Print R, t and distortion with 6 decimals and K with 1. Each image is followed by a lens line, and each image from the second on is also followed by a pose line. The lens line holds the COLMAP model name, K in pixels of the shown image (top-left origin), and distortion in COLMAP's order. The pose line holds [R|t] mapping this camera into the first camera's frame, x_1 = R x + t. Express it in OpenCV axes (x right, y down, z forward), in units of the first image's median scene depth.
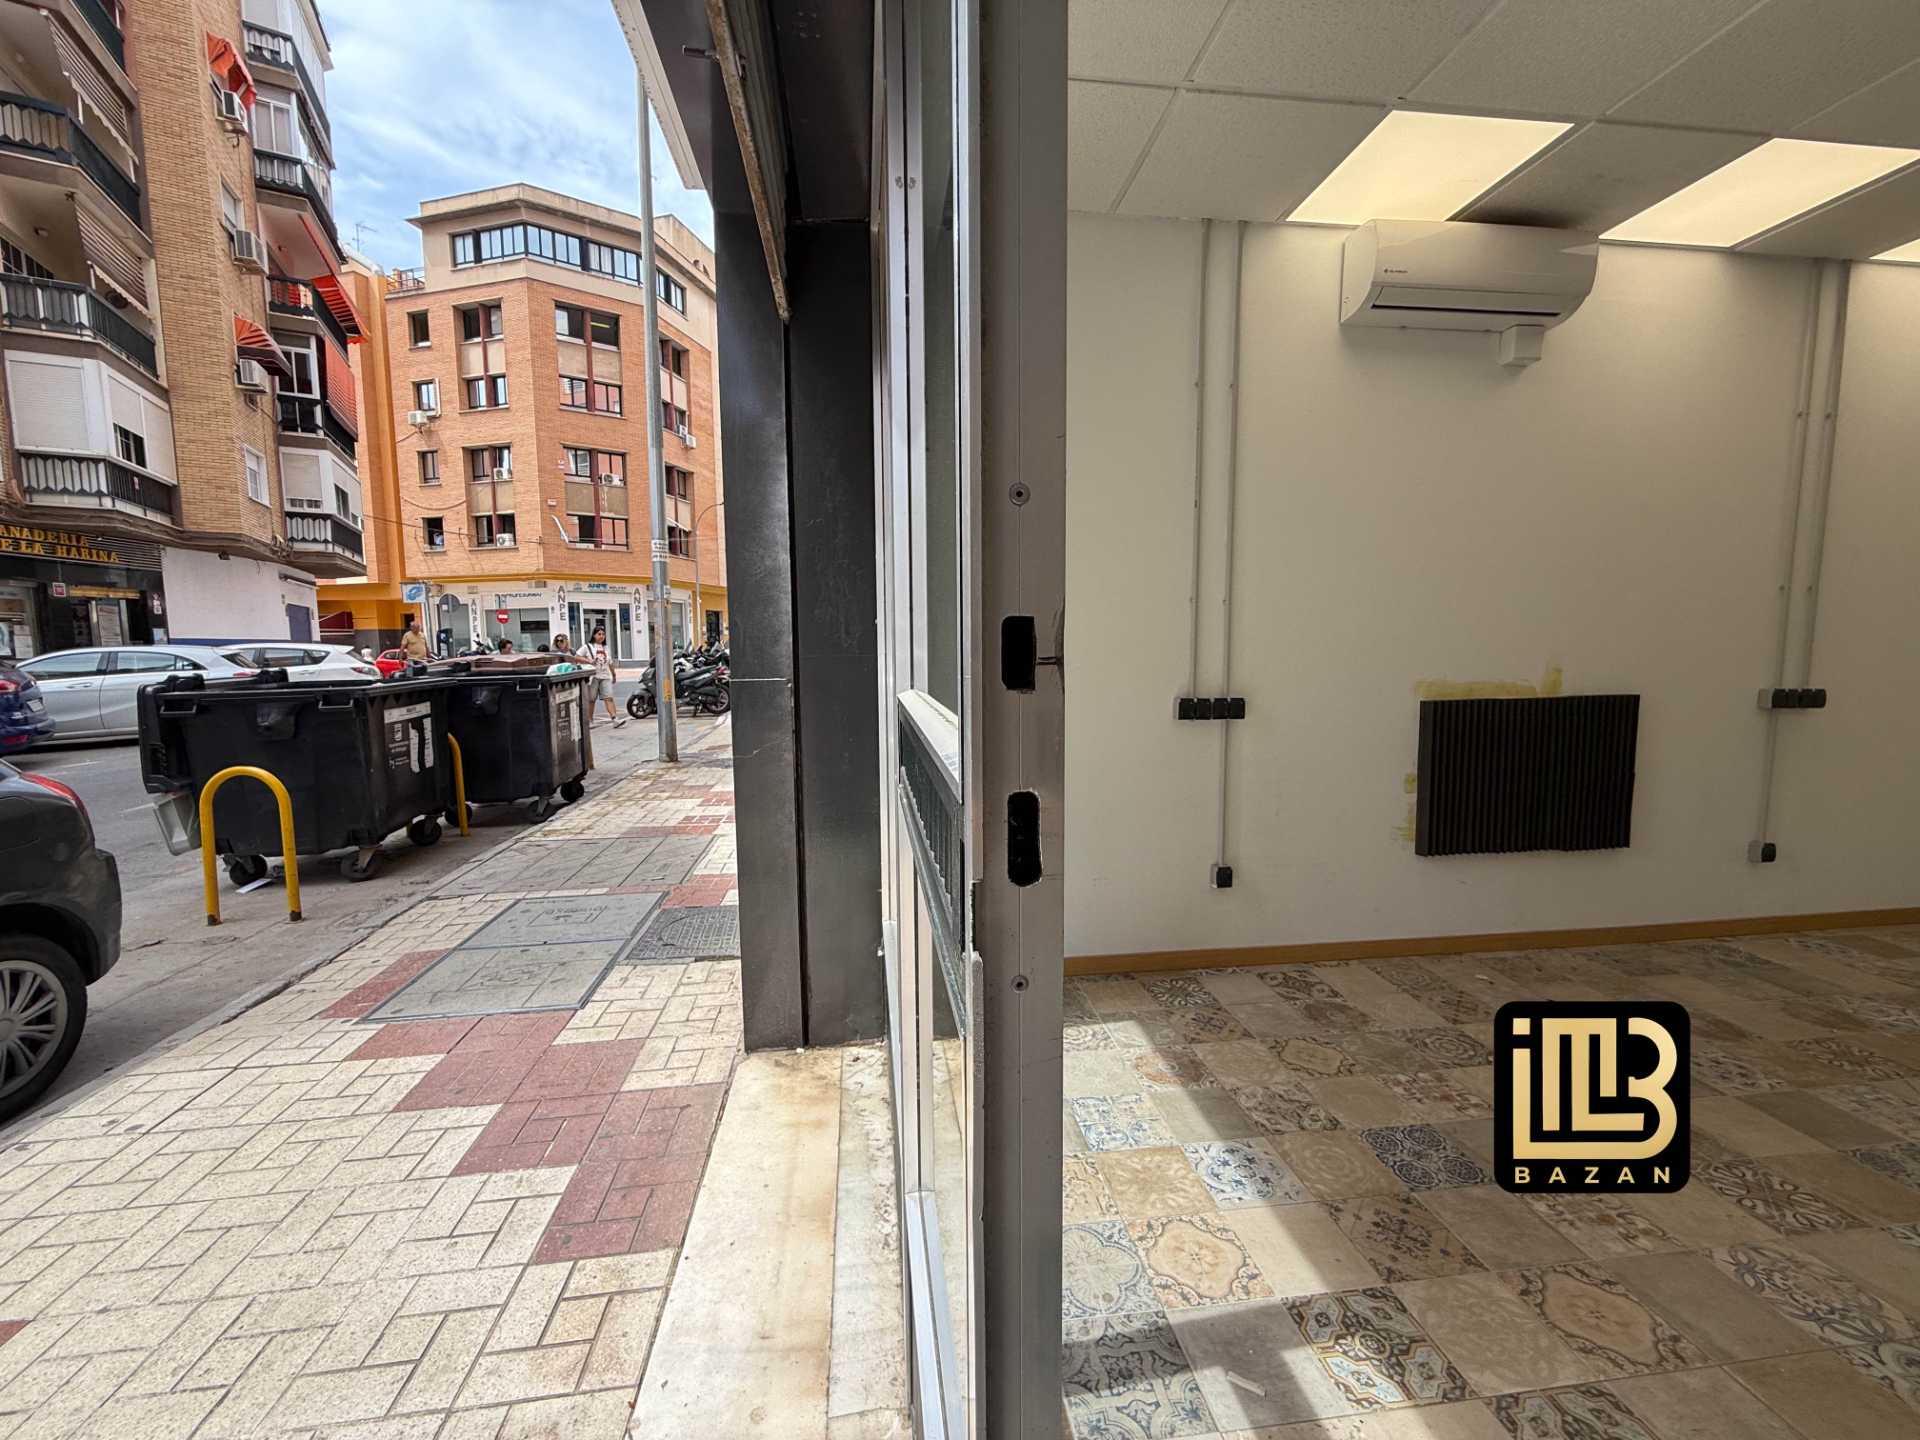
lens RADIAL K [[763.6, 0, 957.0], [0, 763.6, 720.8], [0, 0, 1]] dist [-0.000773, 0.000076]
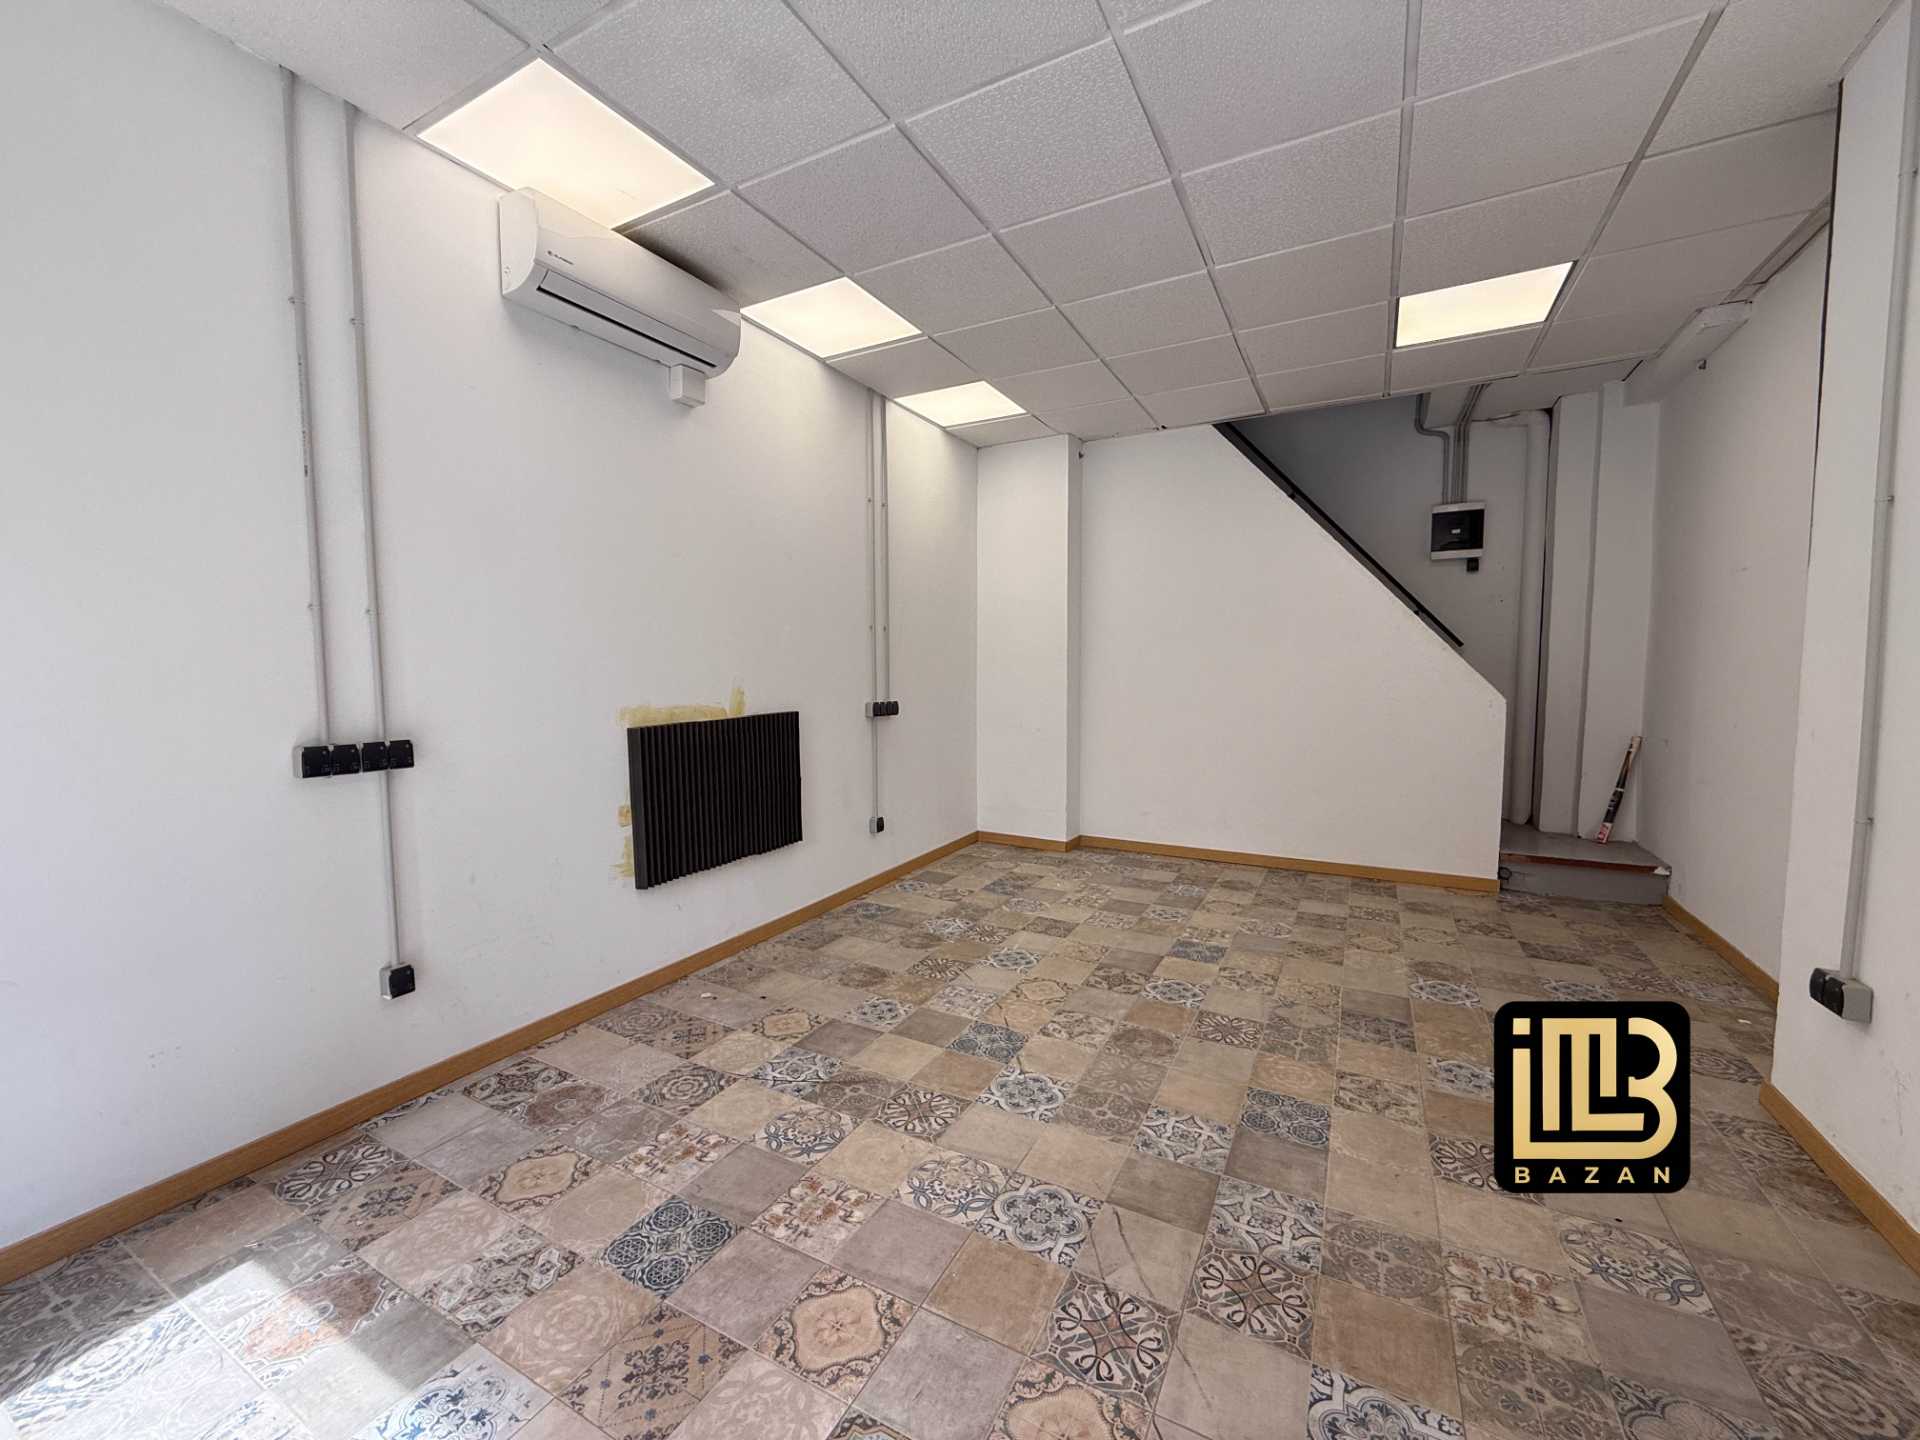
lens RADIAL K [[763.6, 0, 957.0], [0, 763.6, 720.8], [0, 0, 1]] dist [-0.000773, 0.000076]
pose [[0.579981, -0.055426, 0.812742, 0.078422], [0.080788, 0.996678, 0.010319, -0.013215], [-0.810614, 0.059676, 0.582532, 0.120512]]
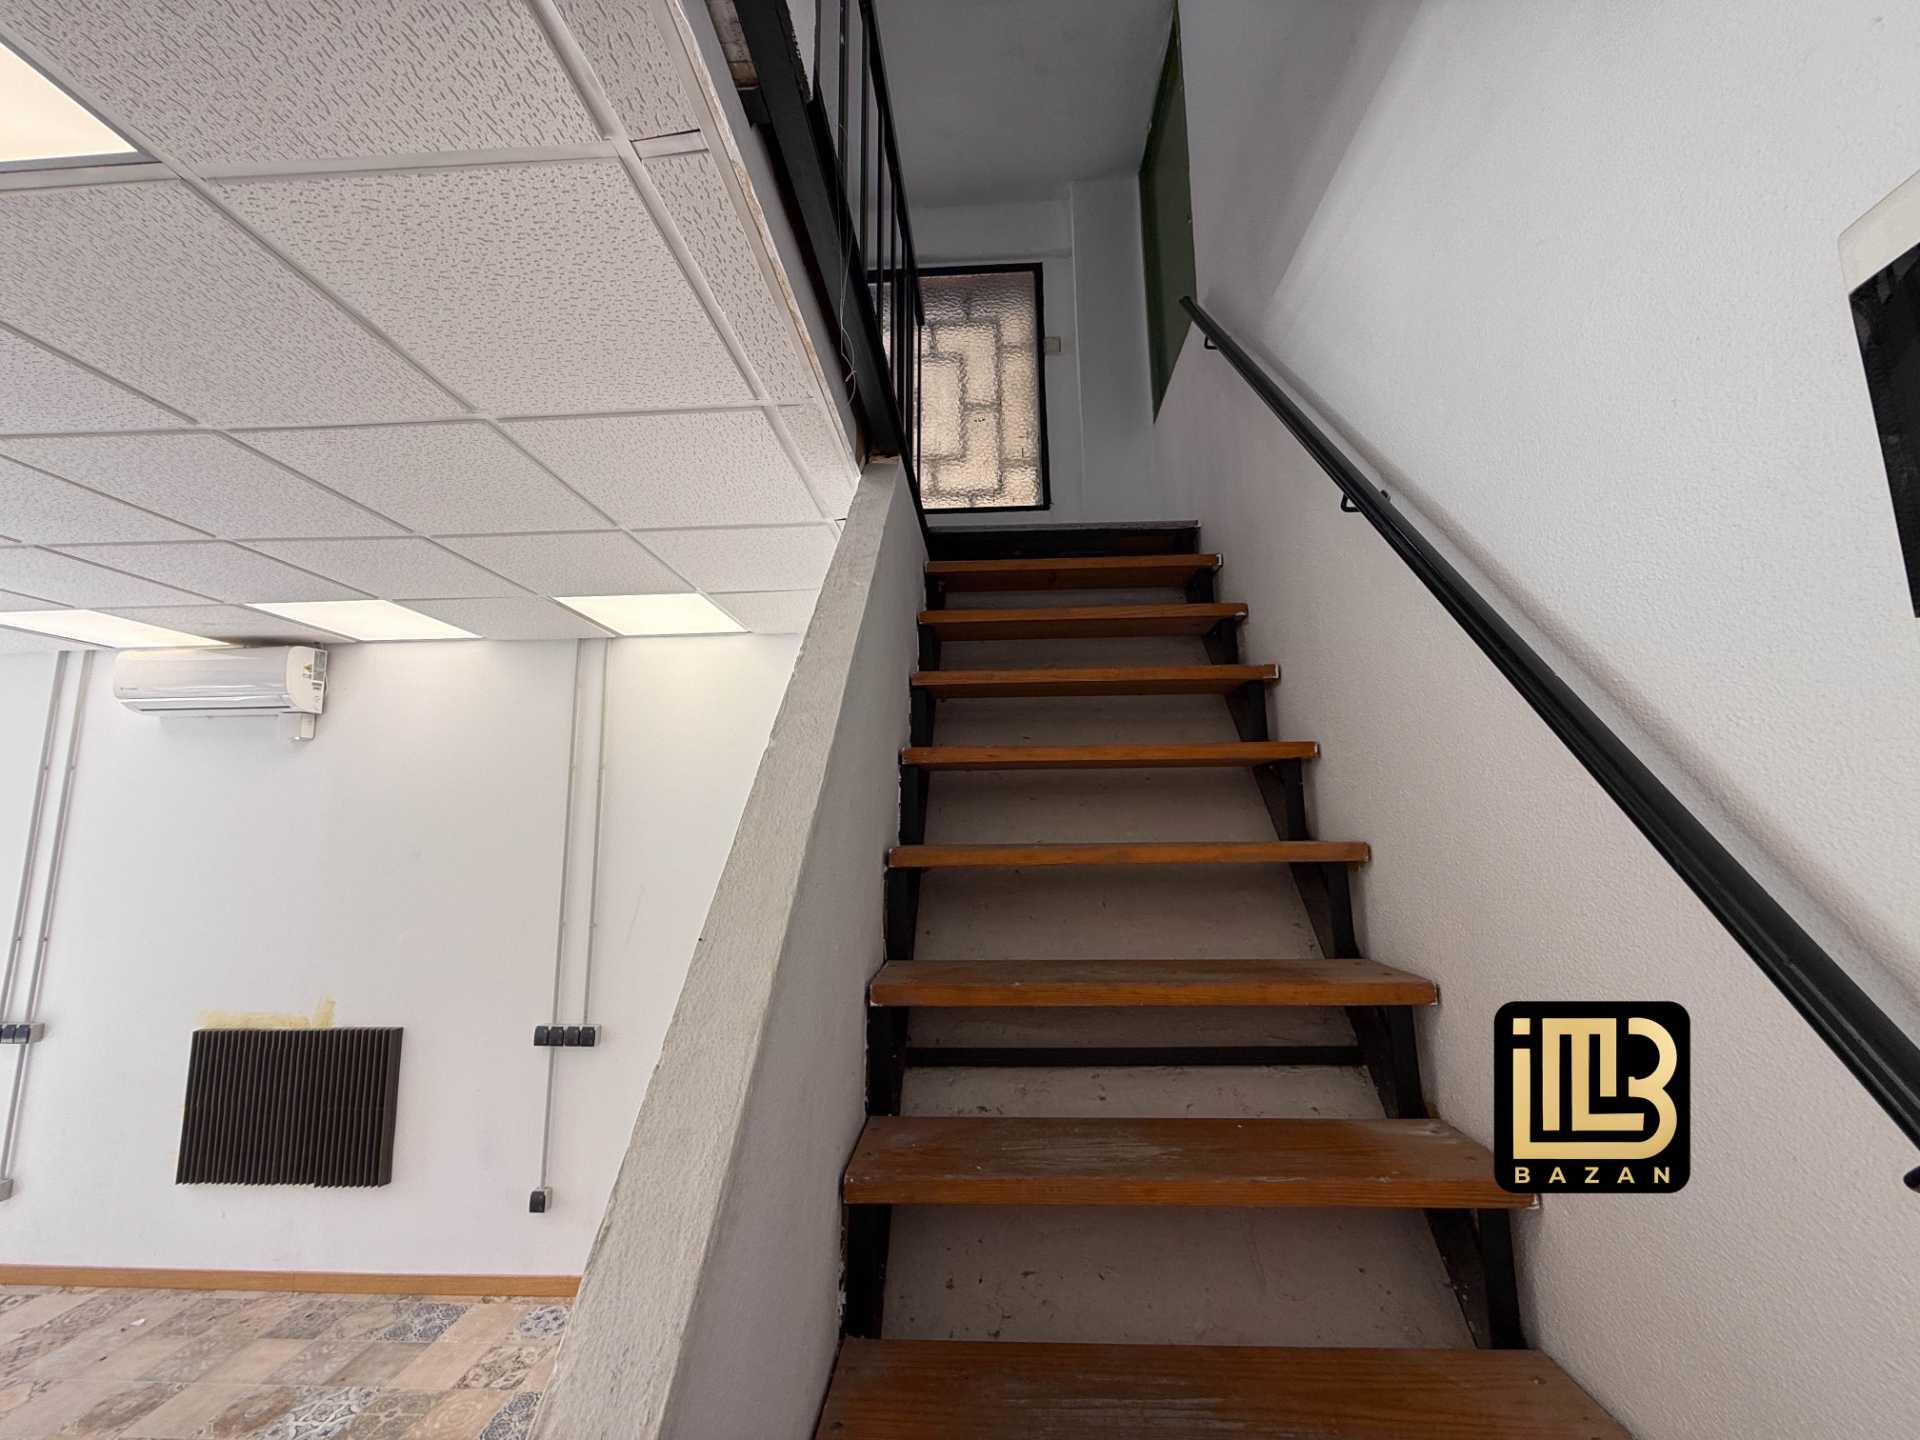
lens RADIAL K [[763.6, 0, 957.0], [0, 763.6, 720.8], [0, 0, 1]] dist [-0.000773, 0.000076]
pose [[0.983895, -0.030722, -0.176087, 2.094273], [-0.011305, 0.972451, -0.232831, -0.241159], [0.178390, 0.231072, 0.956443, 0.020705]]
